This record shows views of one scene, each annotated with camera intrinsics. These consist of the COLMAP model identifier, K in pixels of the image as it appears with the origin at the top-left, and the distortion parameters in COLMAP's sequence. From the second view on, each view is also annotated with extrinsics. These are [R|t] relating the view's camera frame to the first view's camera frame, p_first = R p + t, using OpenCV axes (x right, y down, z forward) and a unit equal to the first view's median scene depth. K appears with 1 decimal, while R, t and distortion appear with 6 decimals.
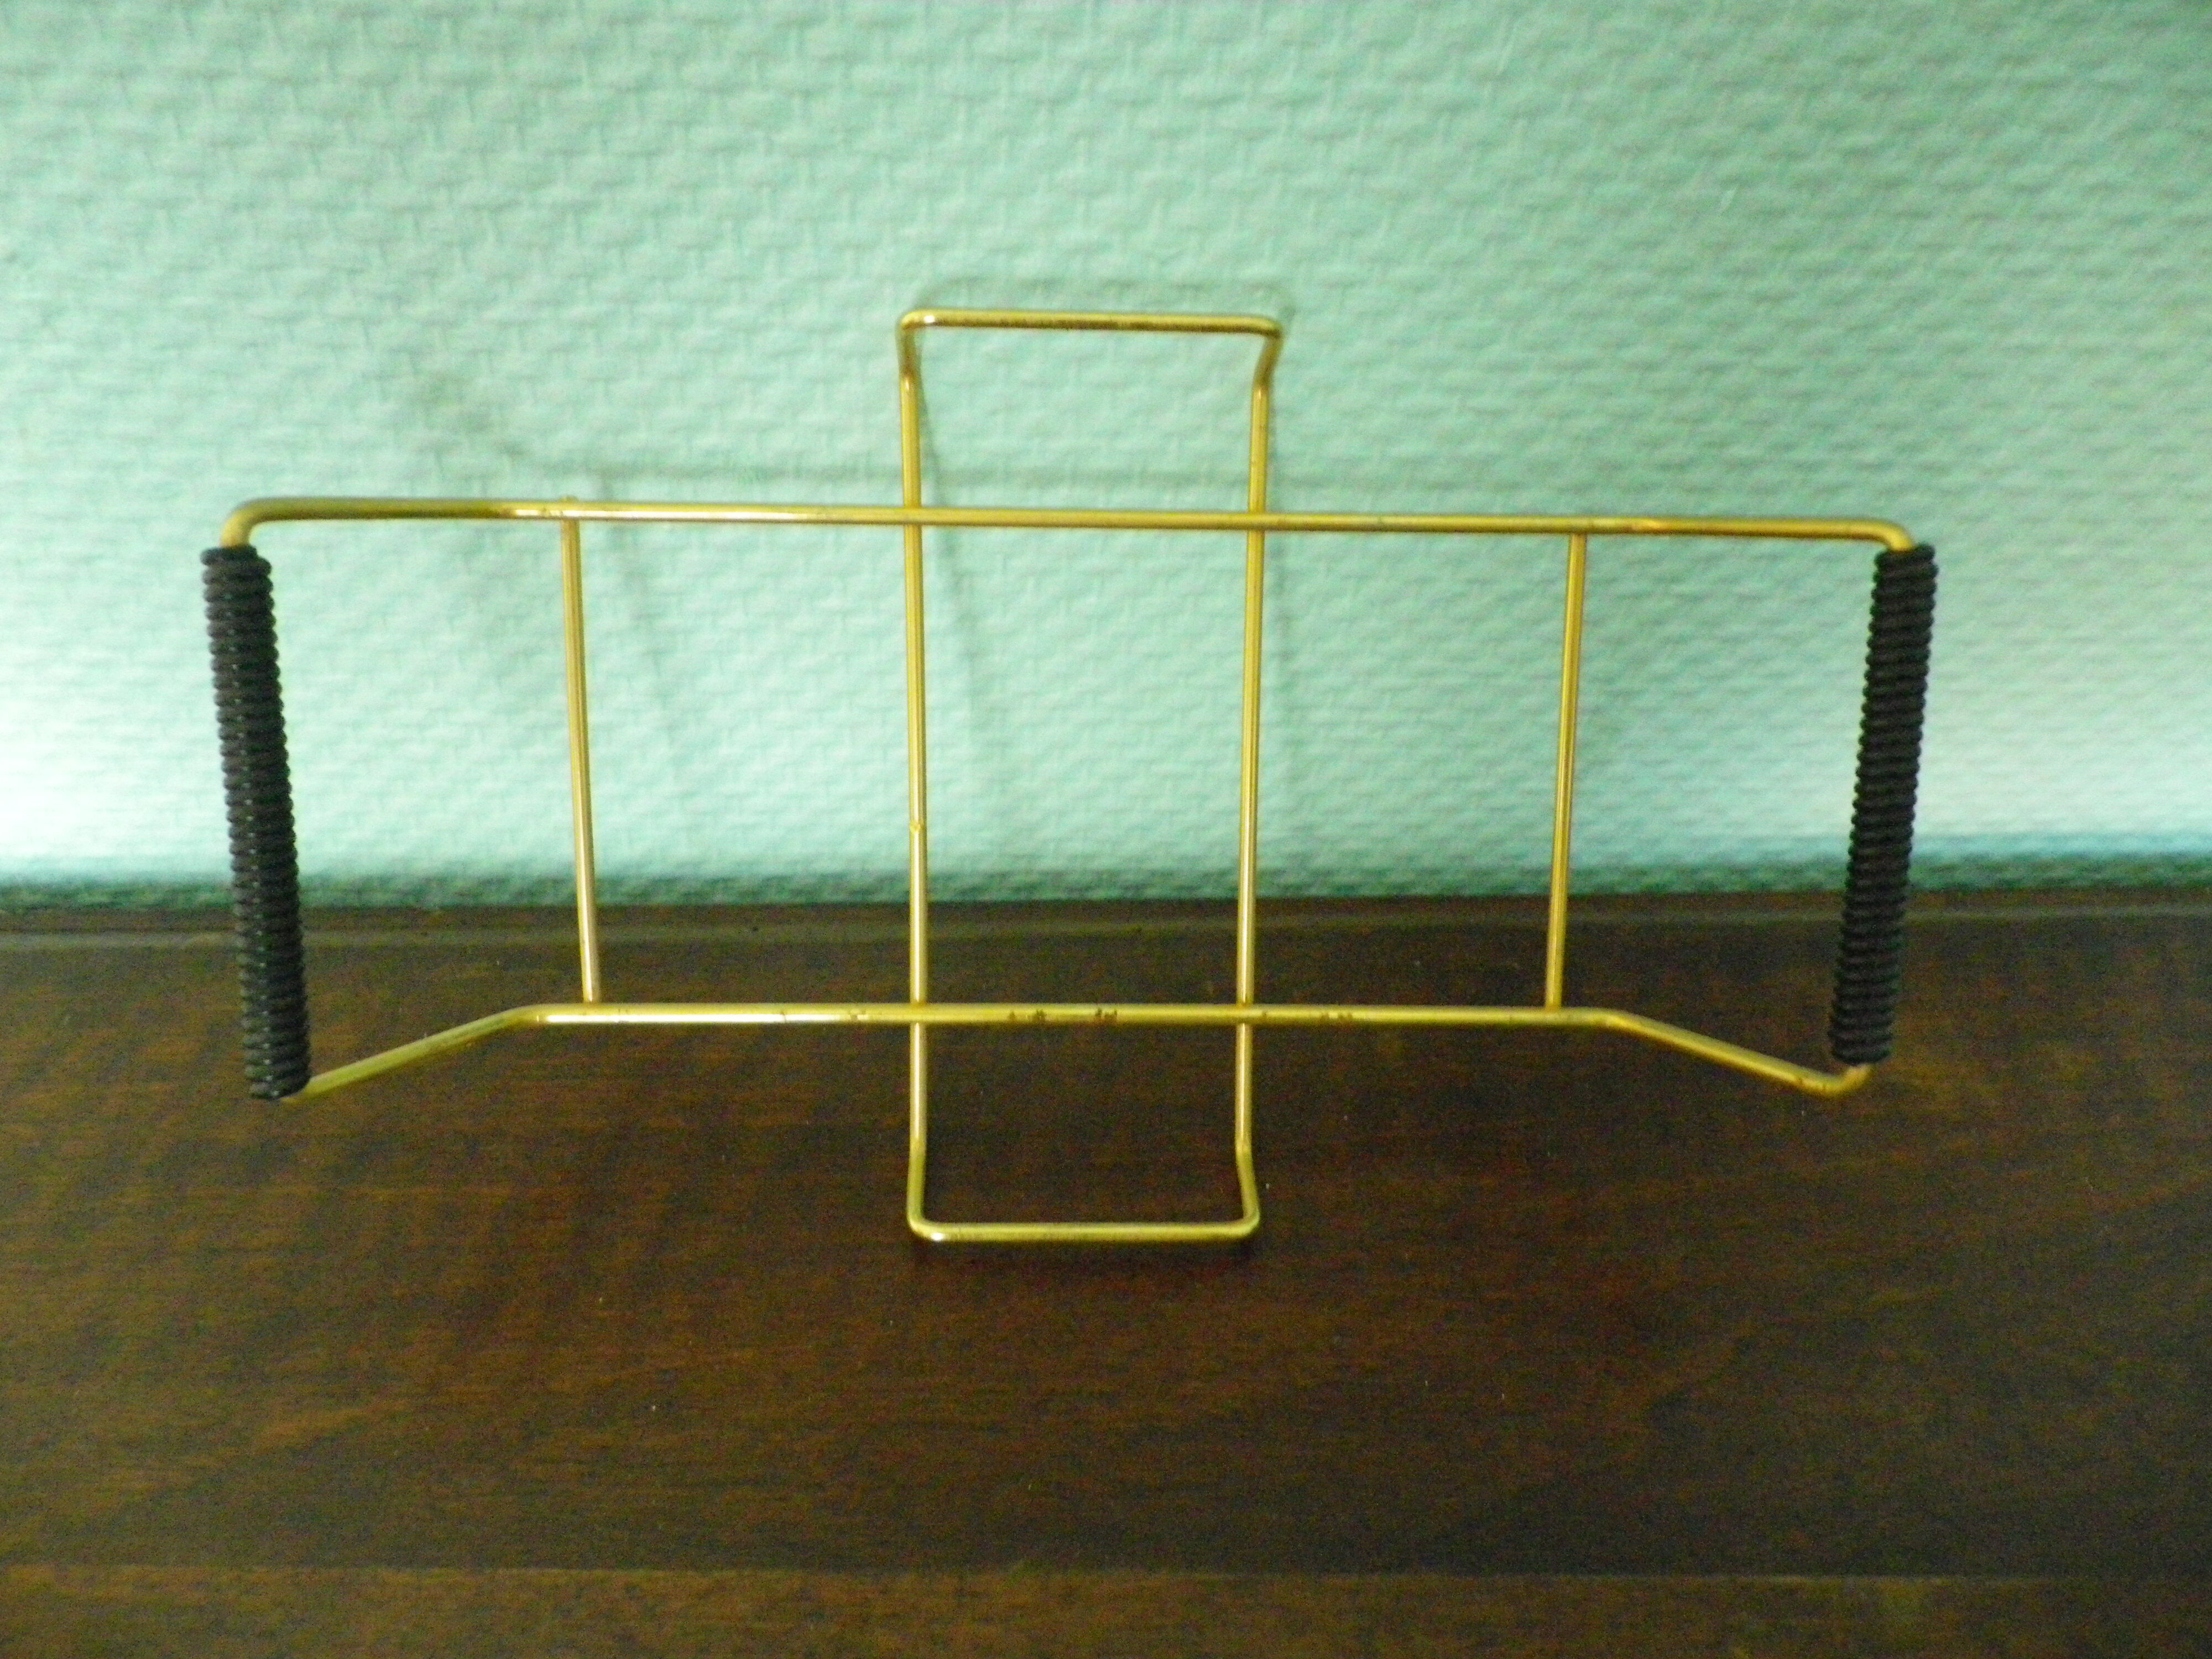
lens RADIAL K [[1699.4, 0, 1101.5], [0, 1699.4, 820.9], [0, 0, 1]] dist [-0.014071, 0.009088]
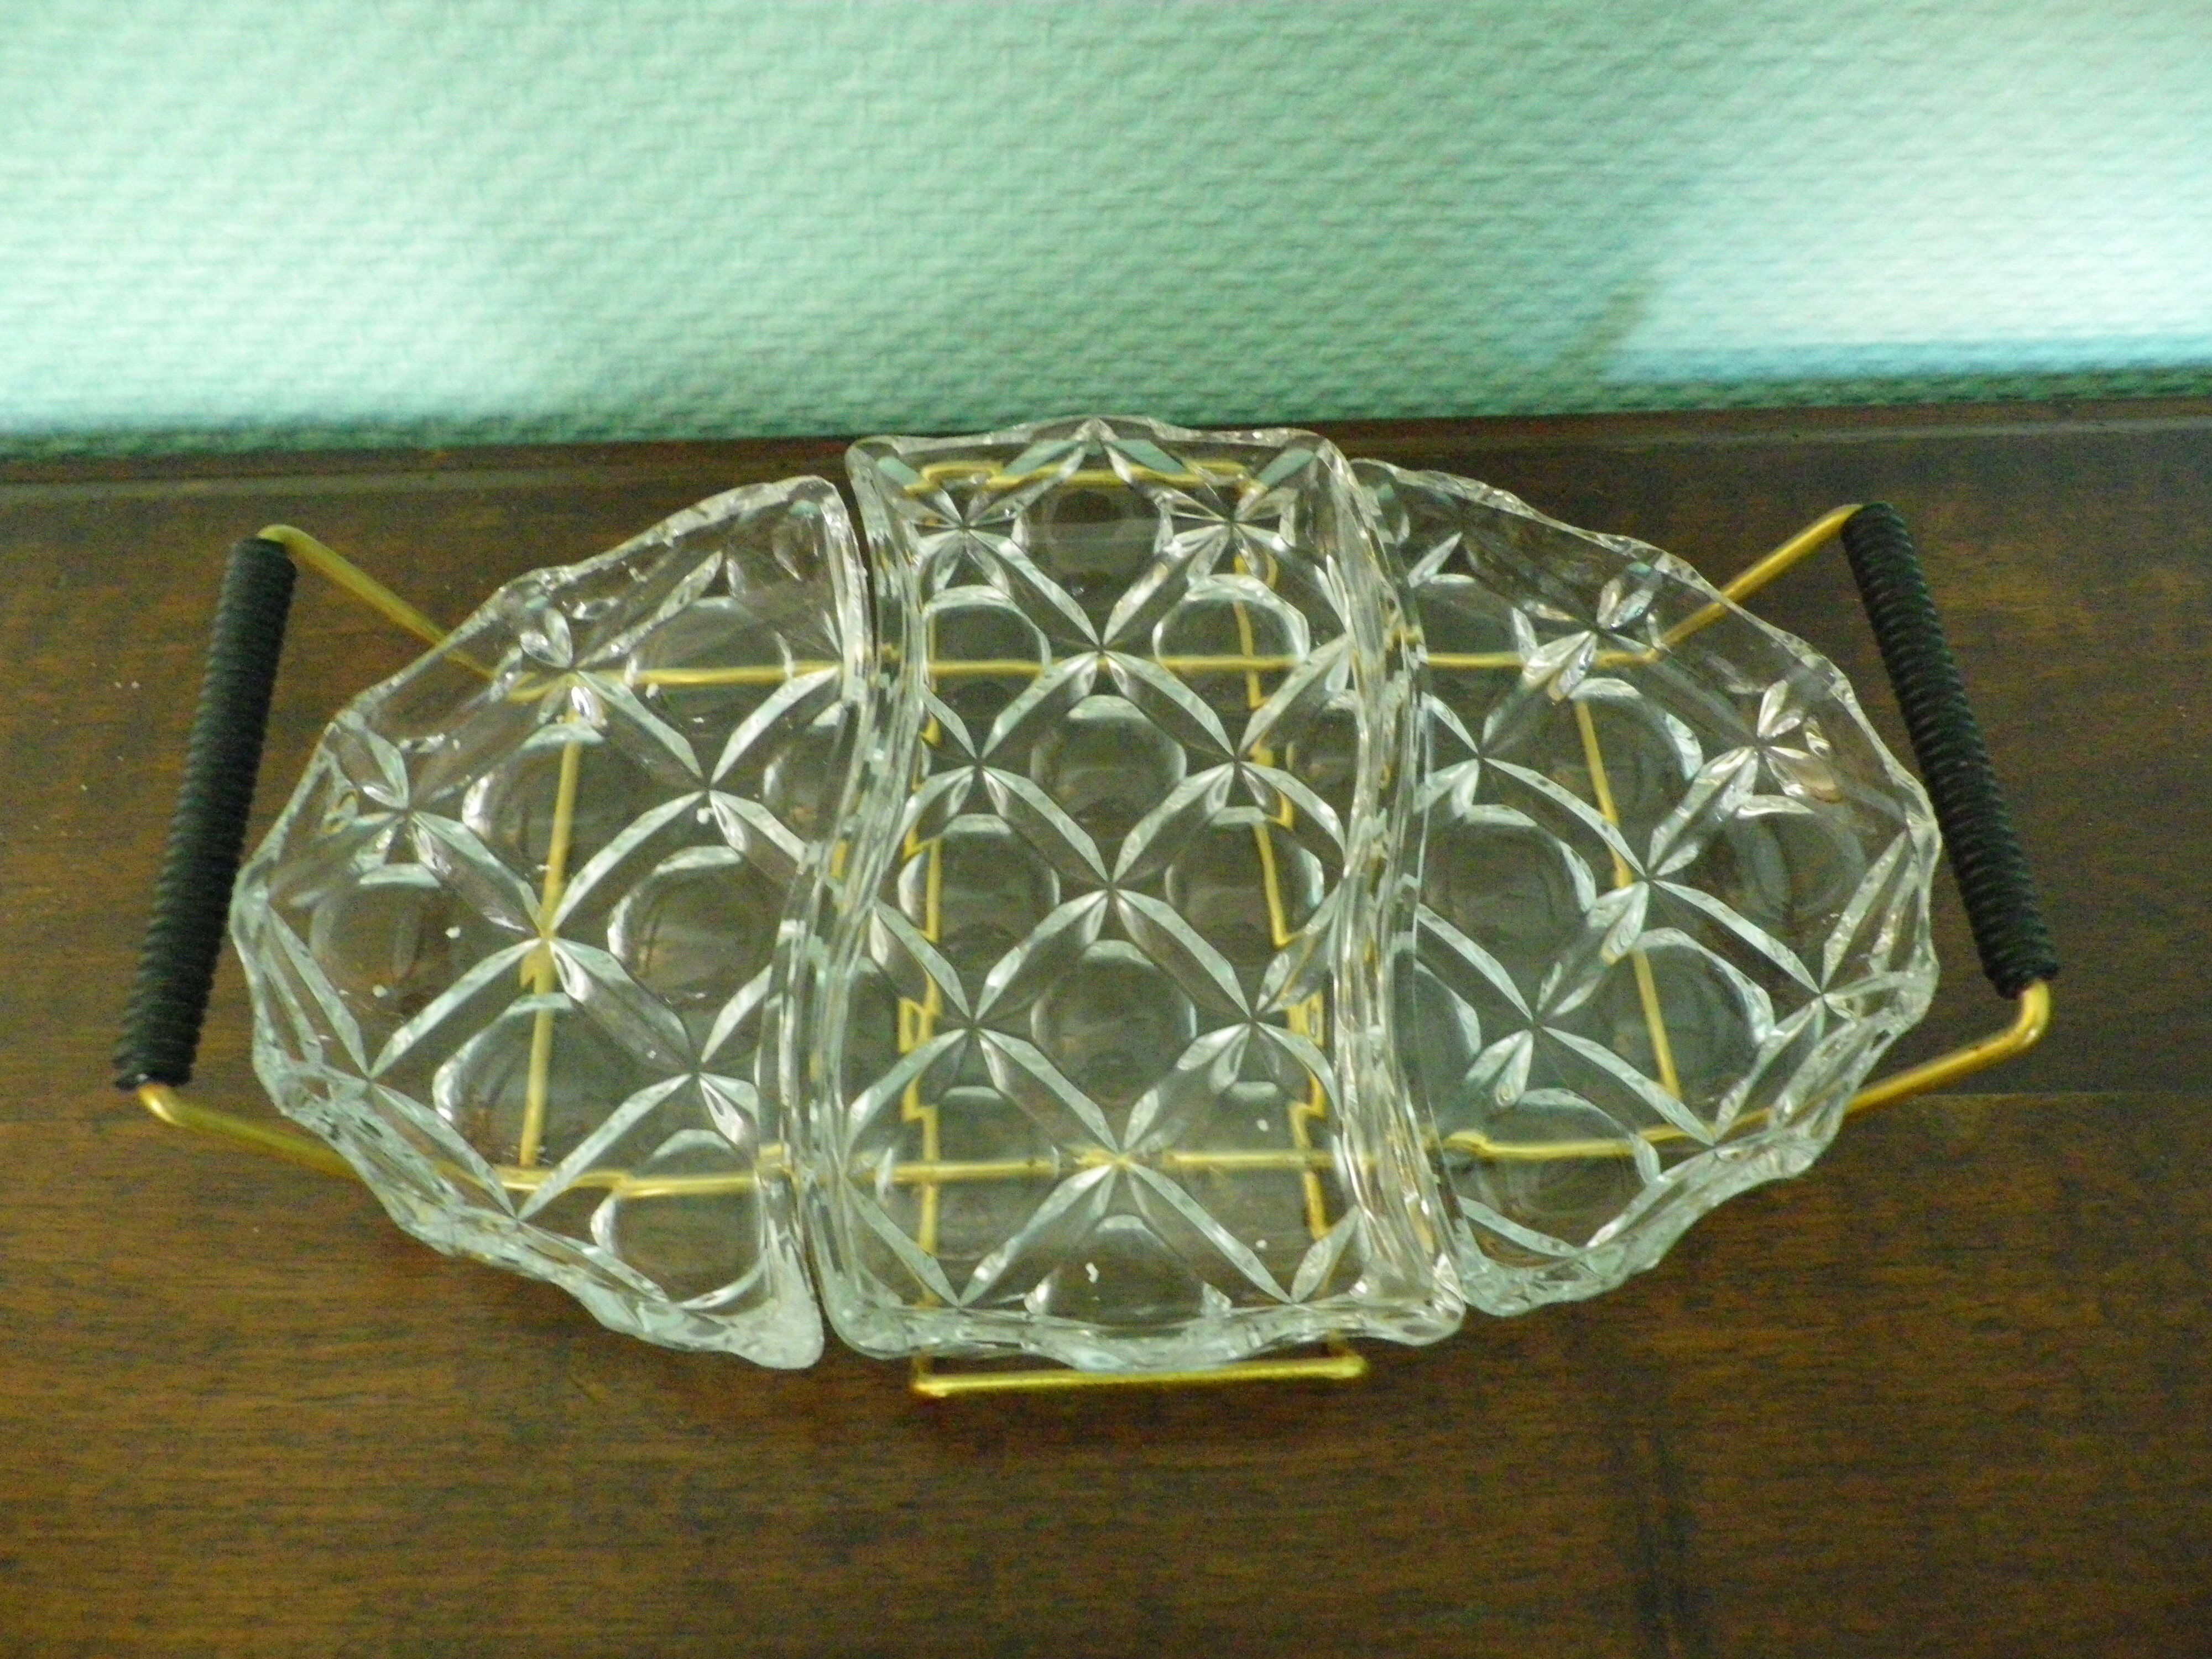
lens RADIAL K [[1699.4, 0, 1097.6], [0, 1699.4, 832.5], [0, 0, 1]] dist [-0.014071, 0.009088]
pose [[0.999838, -0.017914, 0.001915, -0.045540], [0.016679, 0.960591, 0.277466, 0.001934], [-0.006810, -0.277389, 0.960734, 0.059001]]
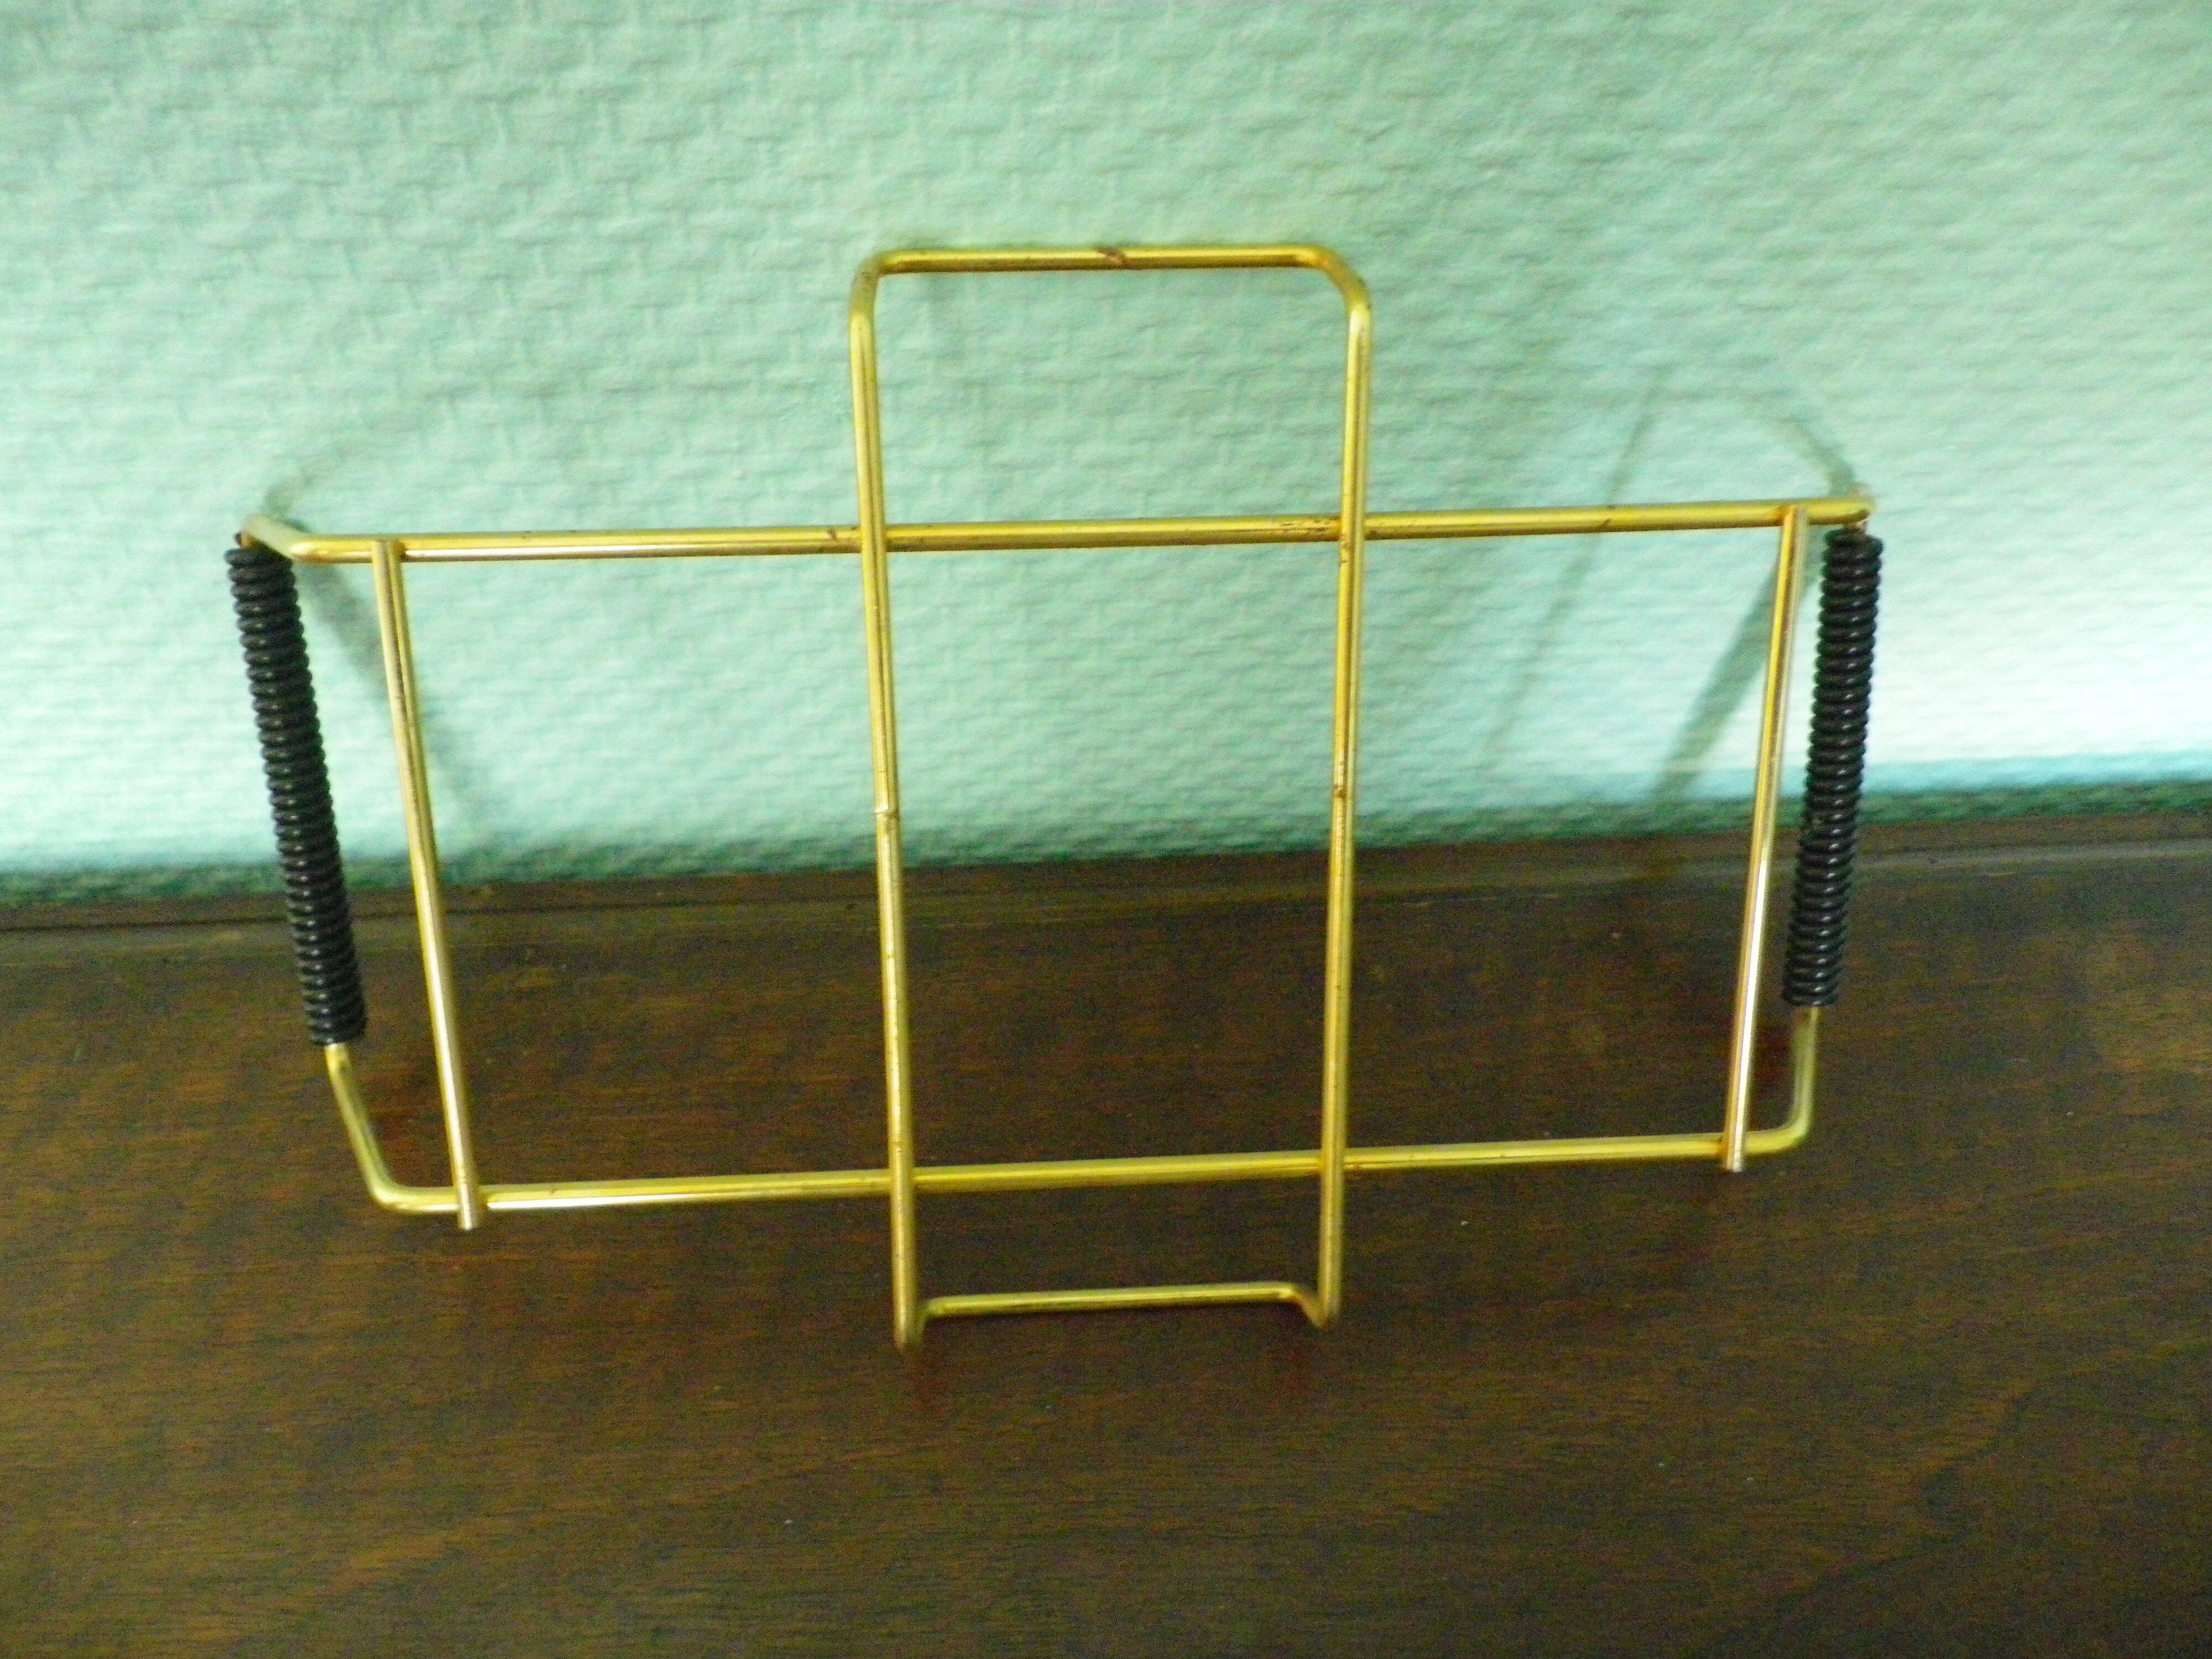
lens RADIAL K [[1699.4, 0, 1099.8], [0, 1699.4, 828.5], [0, 0, 1]] dist [-0.014071, 0.009088]
pose [[0.999676, -0.021708, -0.013277, -0.078225], [0.023518, 0.987423, 0.156344, -0.134428], [0.009716, -0.156606, 0.987613, 0.178417]]
